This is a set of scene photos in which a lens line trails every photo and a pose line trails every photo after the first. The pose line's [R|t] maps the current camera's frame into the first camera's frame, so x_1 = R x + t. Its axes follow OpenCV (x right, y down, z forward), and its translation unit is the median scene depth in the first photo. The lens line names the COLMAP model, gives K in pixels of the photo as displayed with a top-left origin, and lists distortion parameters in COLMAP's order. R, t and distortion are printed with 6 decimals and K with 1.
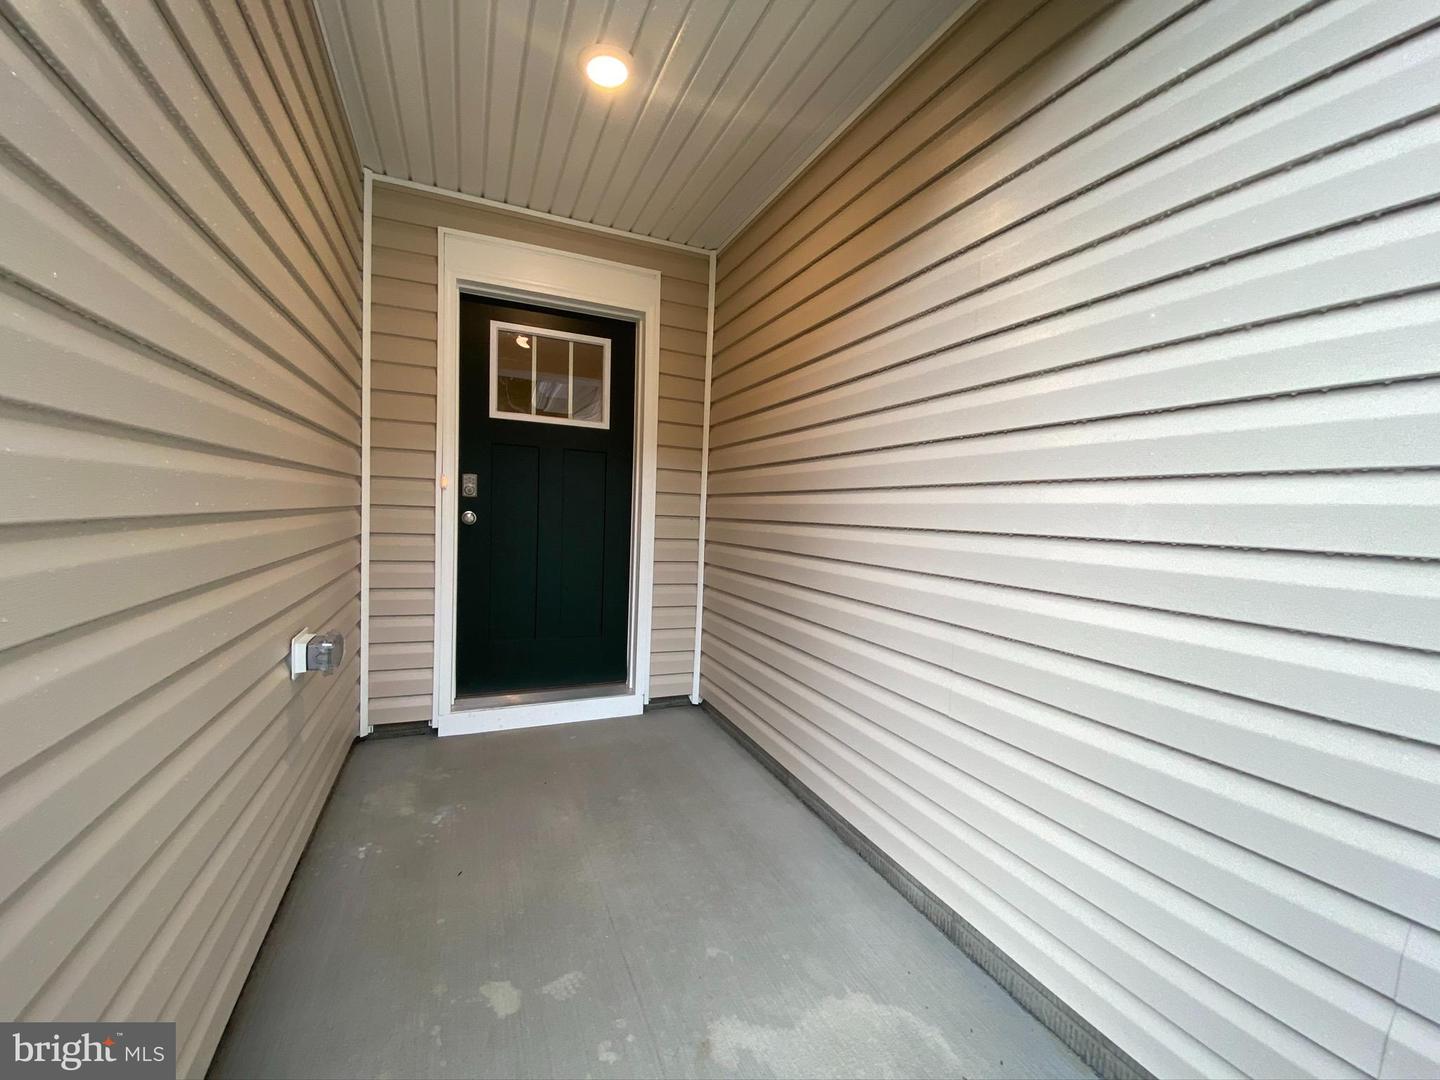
lens RADIAL K [[585.8, 0, 720.4], [0, 585.8, 543.2], [0, 0, 1]] dist [-0.001203, -0.008652]
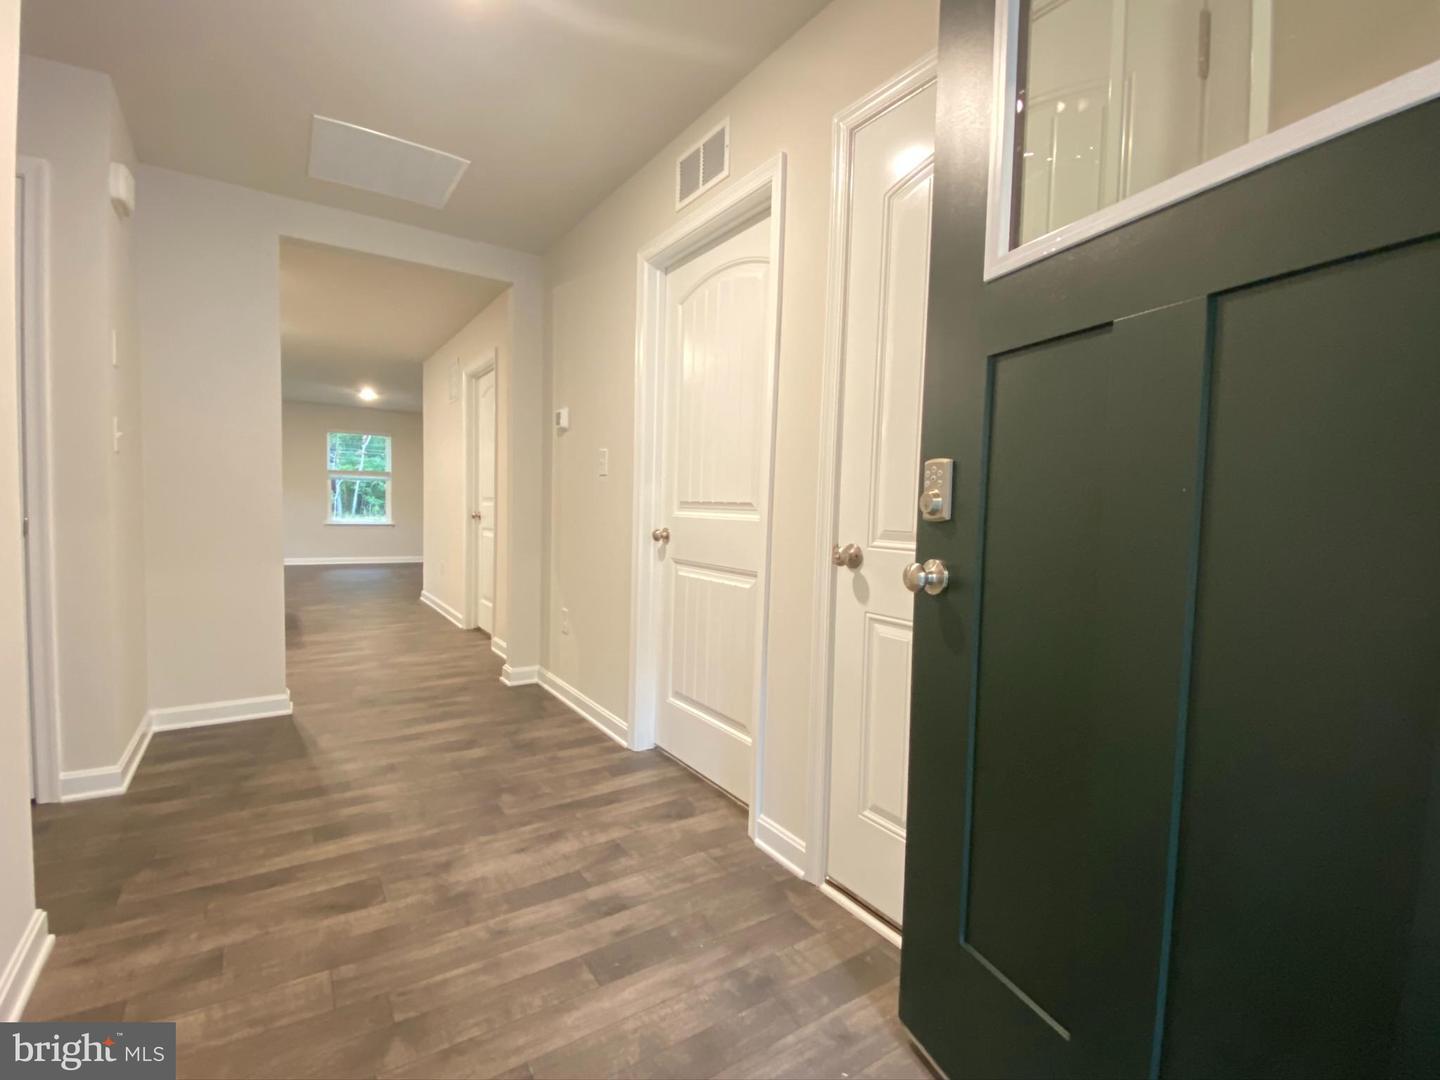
lens RADIAL K [[653.8, 0, 718.4], [0, 653.8, 537.1], [0, 0, 1]] dist [-0.003662, -0.005963]
pose [[0.184130, 0.013684, -0.982807, -0.054175], [-0.075276, 0.997163, -0.000220, -0.057282], [0.980015, 0.074023, 0.184638, 0.792763]]
